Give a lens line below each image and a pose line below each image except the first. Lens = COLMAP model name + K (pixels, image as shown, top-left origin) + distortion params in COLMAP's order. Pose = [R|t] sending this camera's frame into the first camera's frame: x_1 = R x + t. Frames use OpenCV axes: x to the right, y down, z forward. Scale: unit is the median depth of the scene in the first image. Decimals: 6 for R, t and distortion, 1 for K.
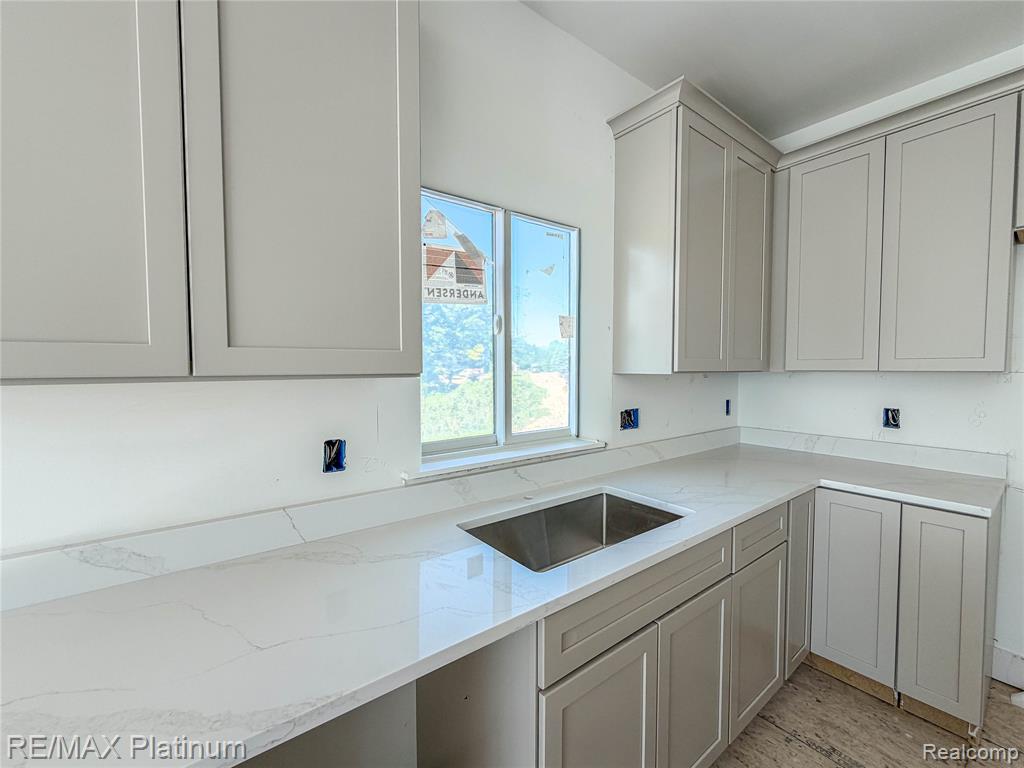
lens RADIAL K [[424.8, 0, 511.3], [0, 424.8, 385.2], [0, 0, 1]] dist [0.001556, 0.000920]
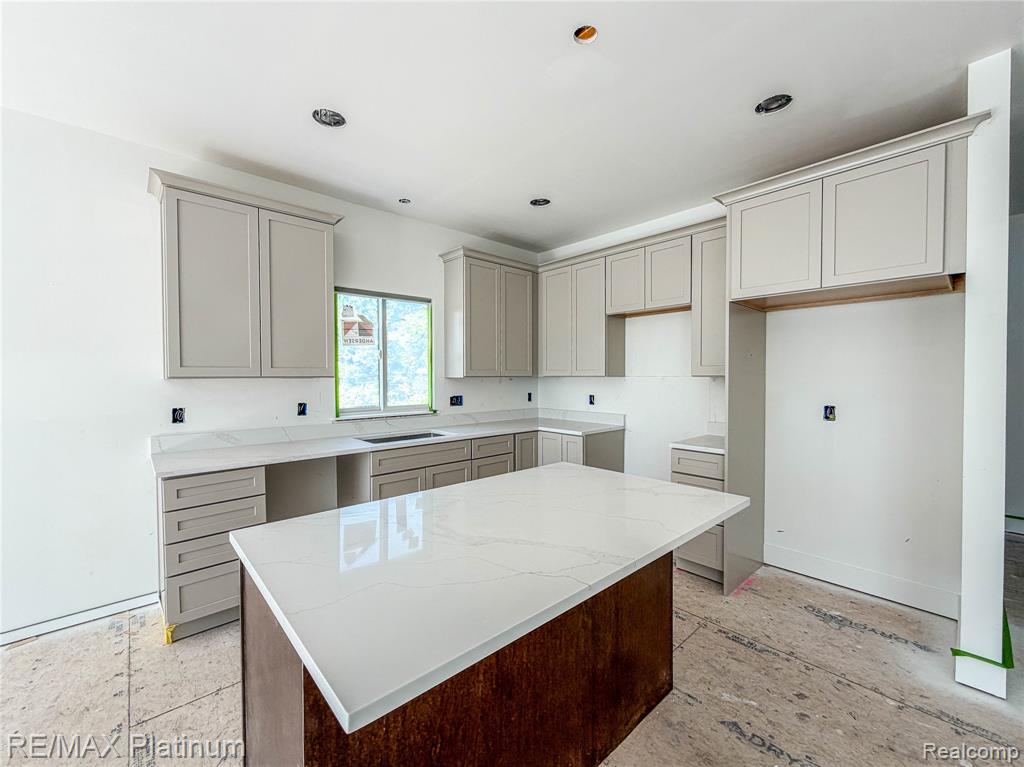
lens RADIAL K [[424.8, 0, 513.5], [0, 424.8, 383.6], [0, 0, 1]] dist [0.001556, 0.000920]
pose [[0.995668, -0.003502, 0.092910, 0.439417], [0.005593, 0.999737, -0.022252, 0.055153], [-0.092807, 0.022676, 0.995426, -1.195051]]
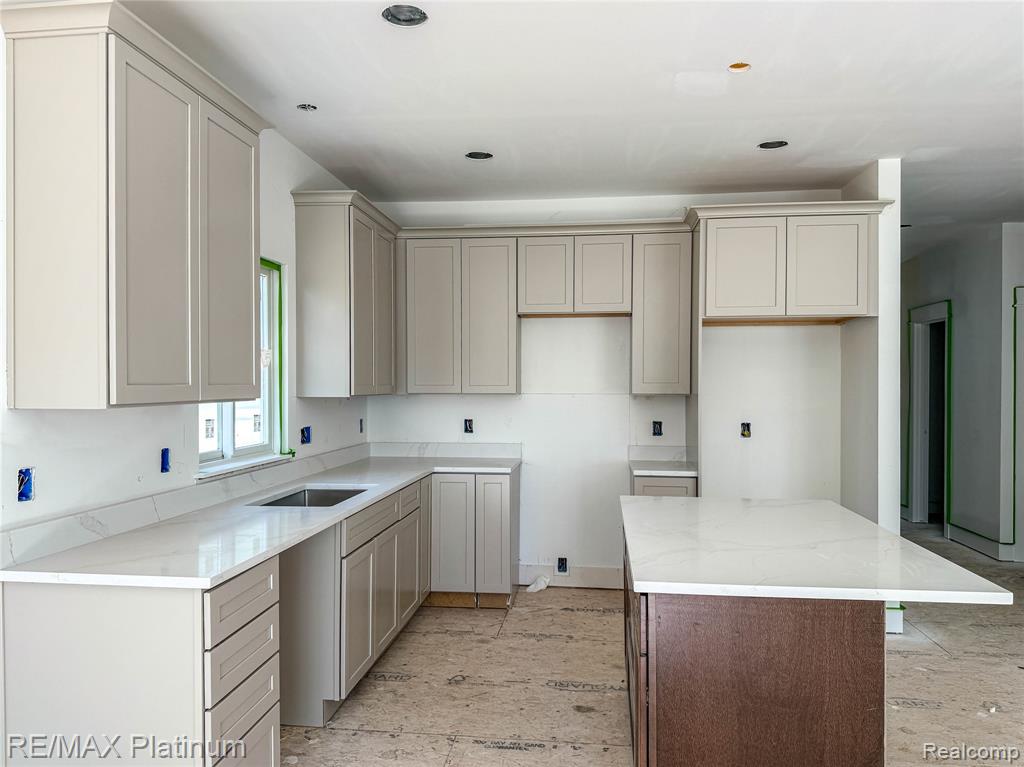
lens RADIAL K [[726.7, 0, 519.4], [0, 726.7, 393.1], [0, 0, 1]] dist [0.021909, -0.008390]
pose [[0.690740, -0.006060, 0.723078, -0.956968], [0.027160, 0.999477, -0.017569, 0.017436], [-0.722593, 0.031774, 0.690543, -1.033085]]
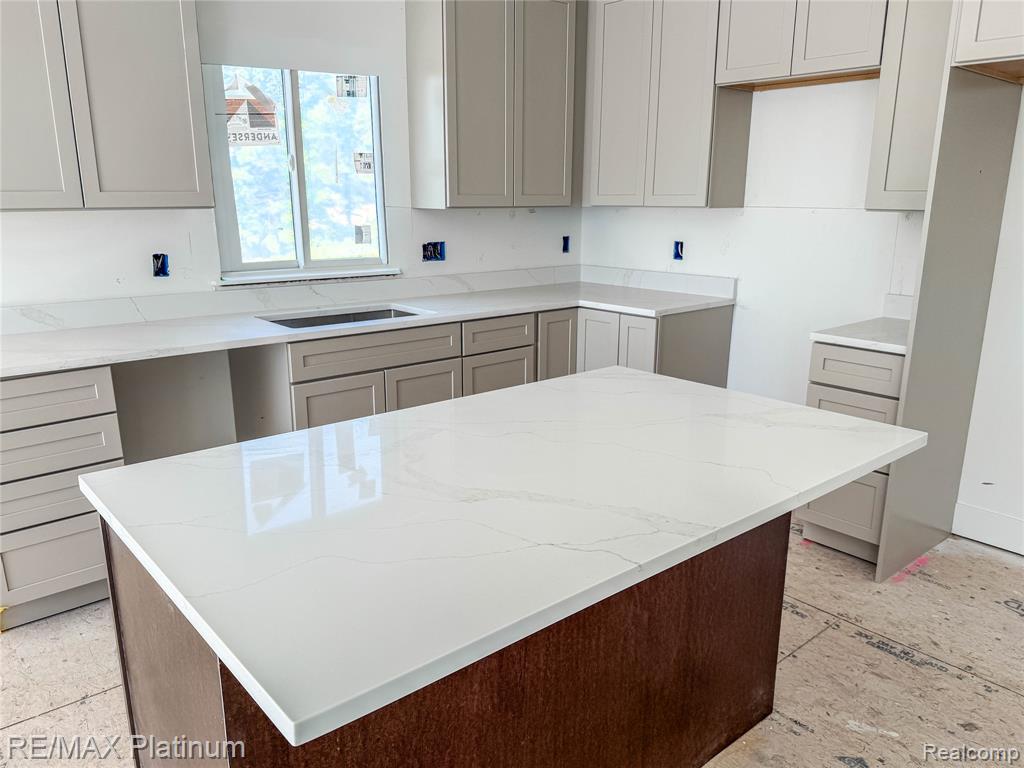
lens RADIAL K [[767.4, 0, 518.4], [0, 767.4, 396.8], [0, 0, 1]] dist [0.051012, -0.054729]
pose [[0.997805, -0.011881, 0.065152, 0.444141], [-0.002374, 0.976727, 0.214473, 0.025640], [-0.066184, -0.214157, 0.974555, -1.247996]]
